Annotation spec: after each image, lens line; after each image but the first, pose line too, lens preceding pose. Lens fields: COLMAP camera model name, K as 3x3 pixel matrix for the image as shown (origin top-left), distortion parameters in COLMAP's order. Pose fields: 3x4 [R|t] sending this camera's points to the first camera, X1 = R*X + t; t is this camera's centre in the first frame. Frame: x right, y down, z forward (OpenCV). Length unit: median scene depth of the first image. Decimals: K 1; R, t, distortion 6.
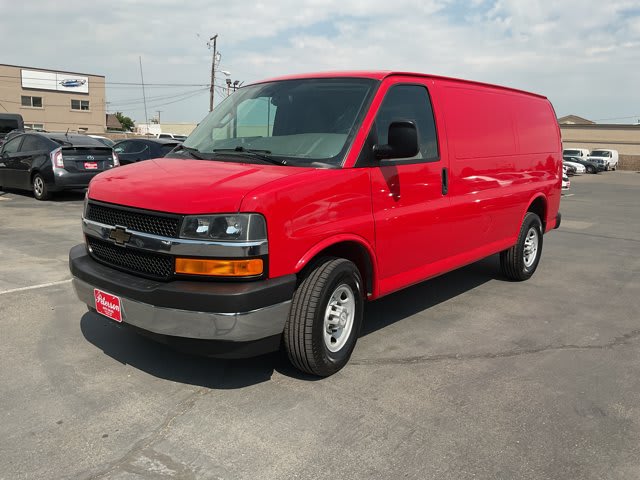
lens RADIAL K [[524.7, 0, 320.0], [0, 524.7, 240.0], [0, 0, 1]] dist [0.098115, -0.168253]
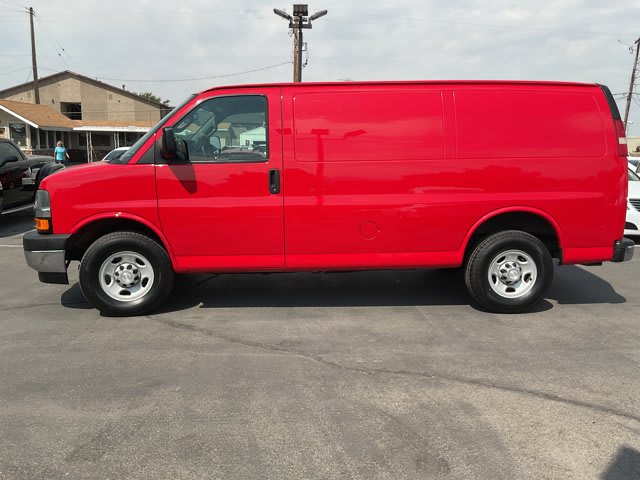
lens RADIAL K [[524.7, 0, 320.0], [0, 524.7, 240.0], [0, 0, 1]] dist [0.098115, -0.168253]
pose [[0.688515, 0.097628, -0.718621, 1.114963], [-0.121387, 0.992432, 0.018525, -0.023523], [0.714991, 0.074477, 0.695155, 0.340573]]
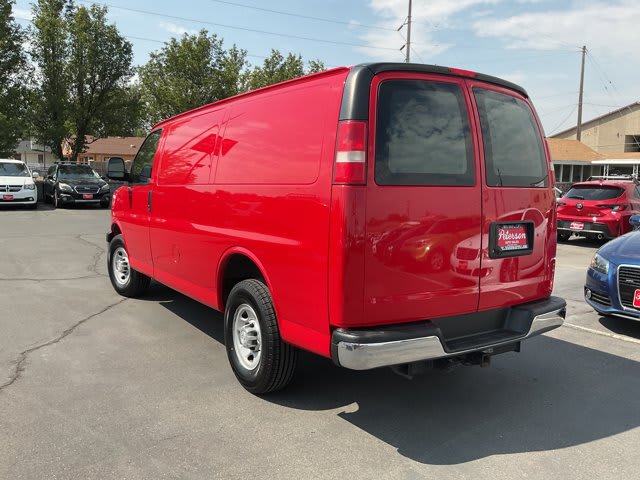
lens RADIAL K [[524.7, 0, 320.0], [0, 524.7, 240.0], [0, 0, 1]] dist [0.098115, -0.168253]
pose [[-0.256618, 0.081747, -0.963050, 1.377112], [-0.205249, 0.969081, 0.136950, -0.280401], [0.944468, 0.232808, -0.231906, 1.734404]]
